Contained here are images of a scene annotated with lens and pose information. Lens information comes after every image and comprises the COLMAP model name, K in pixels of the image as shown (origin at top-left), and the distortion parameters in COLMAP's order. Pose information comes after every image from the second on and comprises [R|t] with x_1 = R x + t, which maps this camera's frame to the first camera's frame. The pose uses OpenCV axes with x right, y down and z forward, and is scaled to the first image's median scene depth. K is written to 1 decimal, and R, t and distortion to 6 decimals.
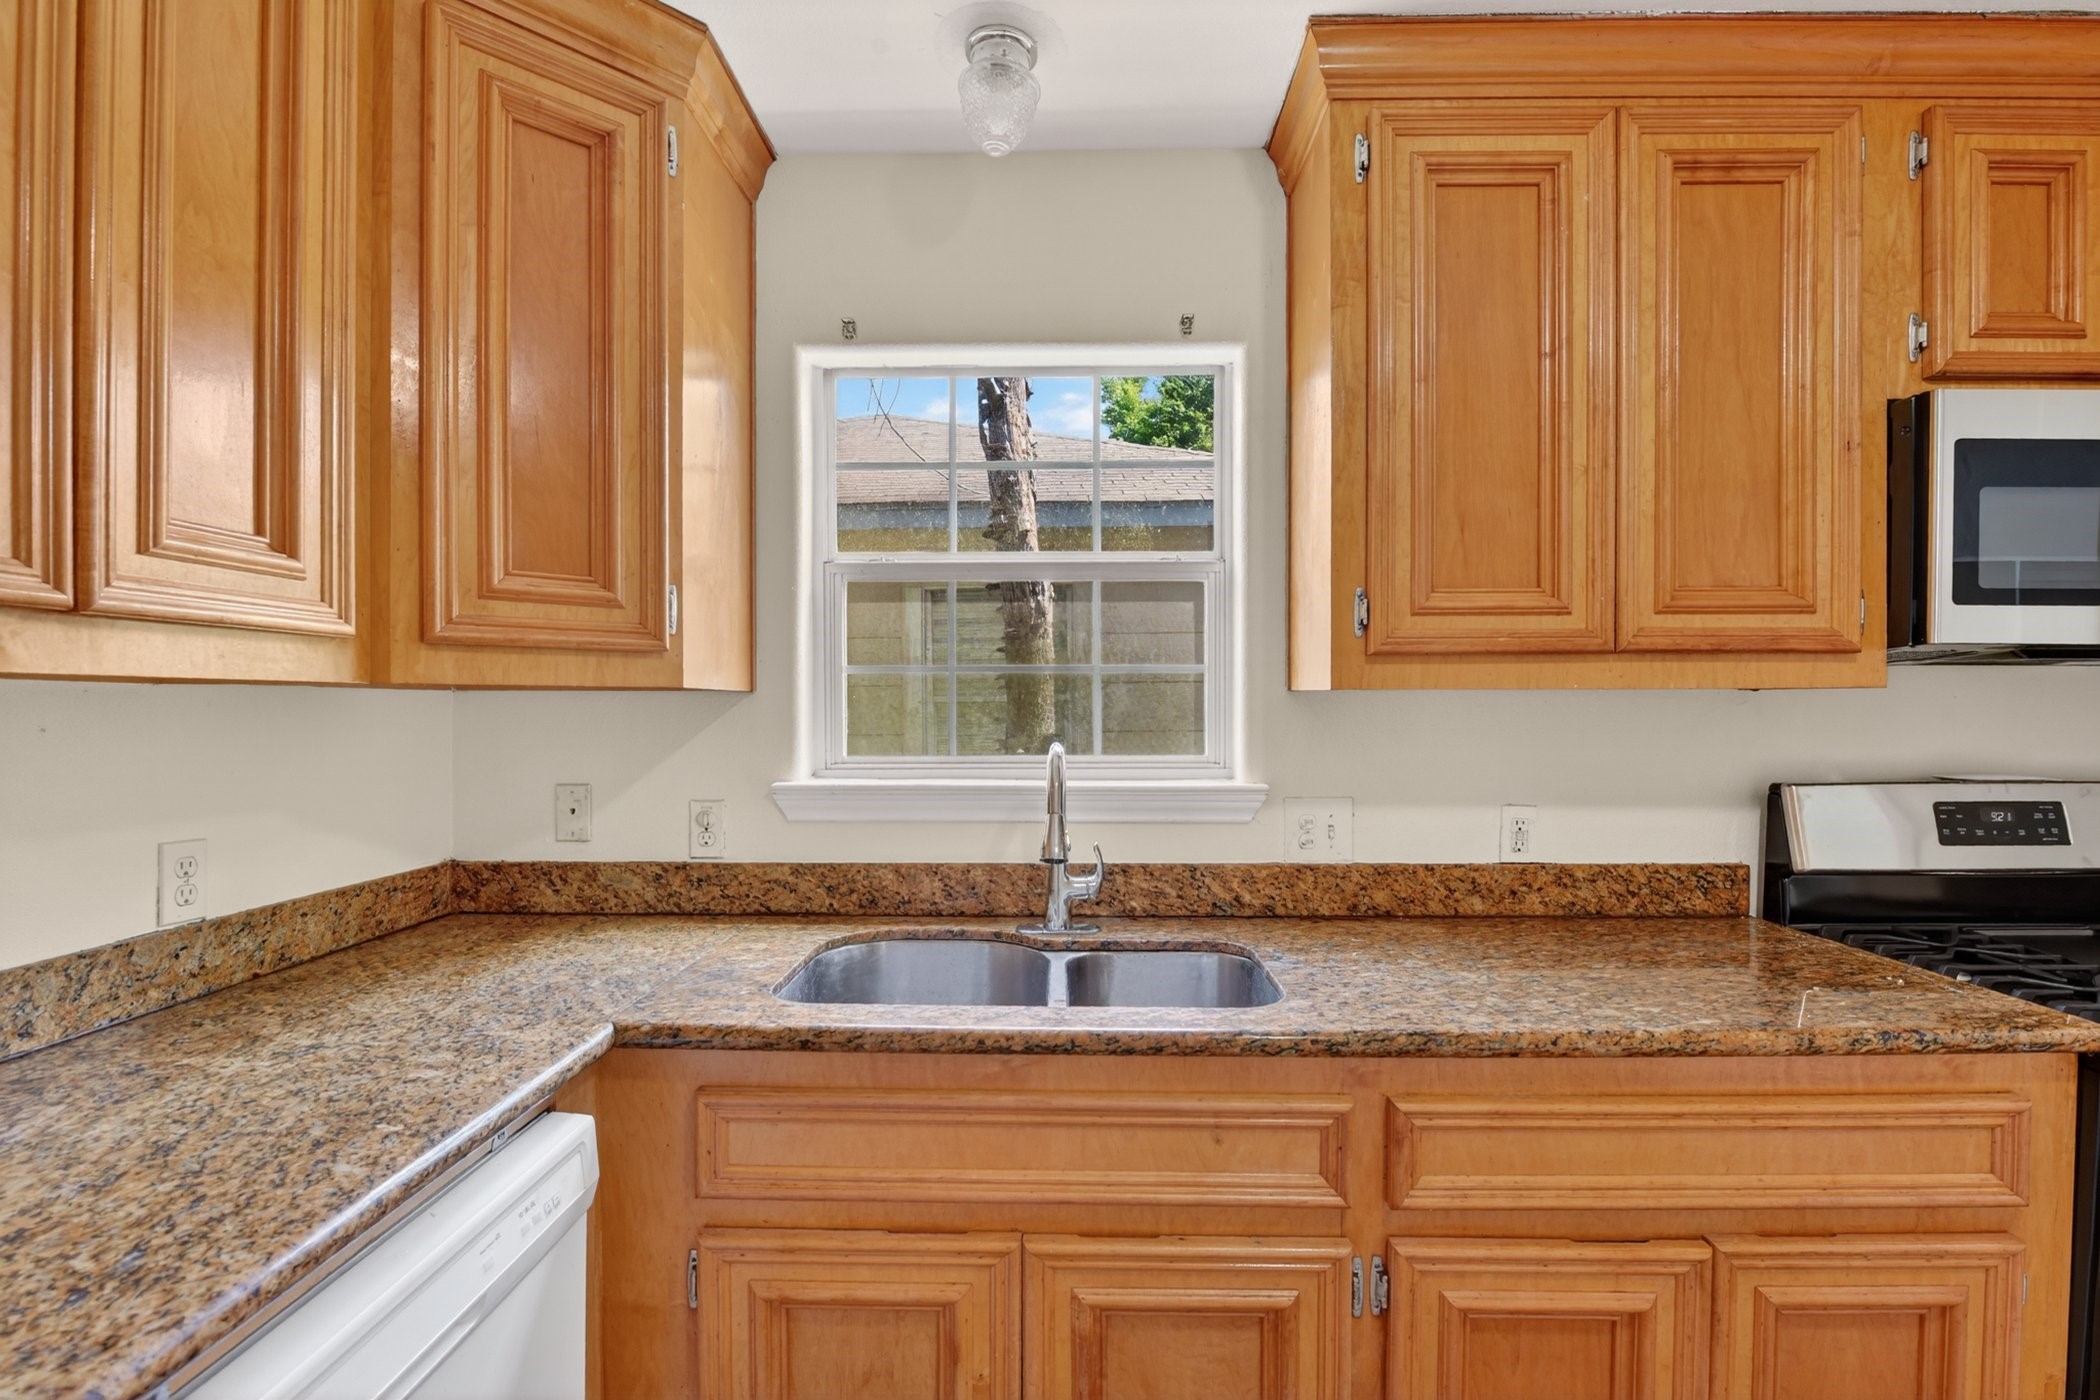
lens RADIAL K [[934.3, 0, 1047.1], [0, 934.3, 731.6], [0, 0, 1]] dist [-0.015738, -0.000505]
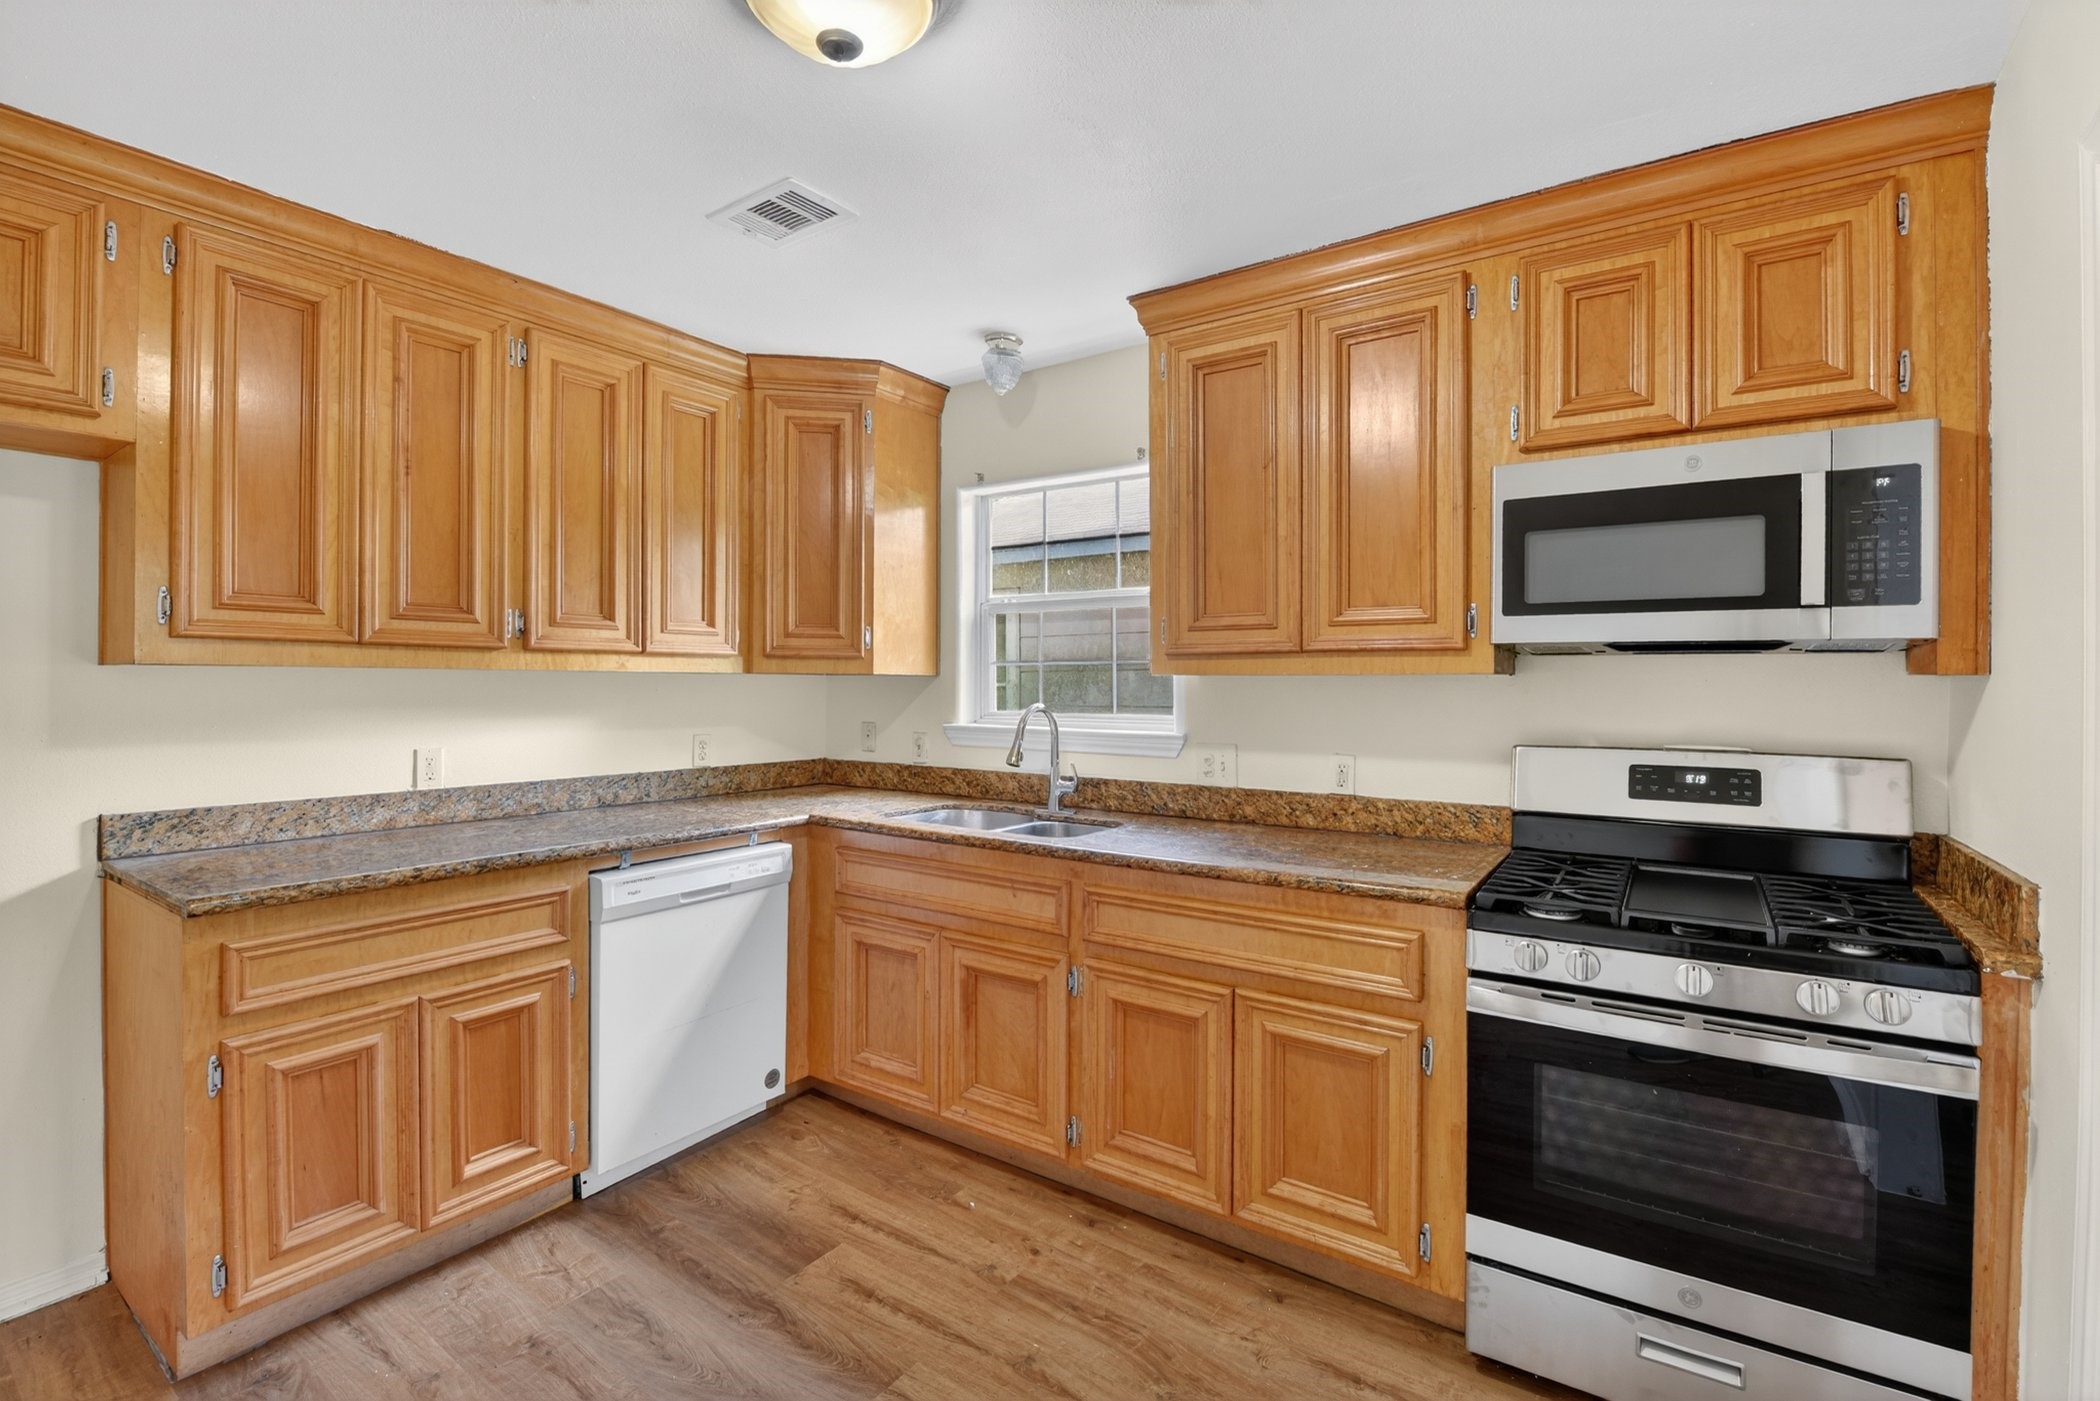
lens RADIAL K [[909.7, 0, 1044.2], [0, 909.7, 710.2], [0, 0, 1]] dist [-0.000392, -0.000331]
pose [[0.840865, 0.020969, -0.540838, 1.033943], [-0.020175, 0.999769, 0.007395, 0.010634], [0.540868, 0.004694, 0.841094, -0.516363]]
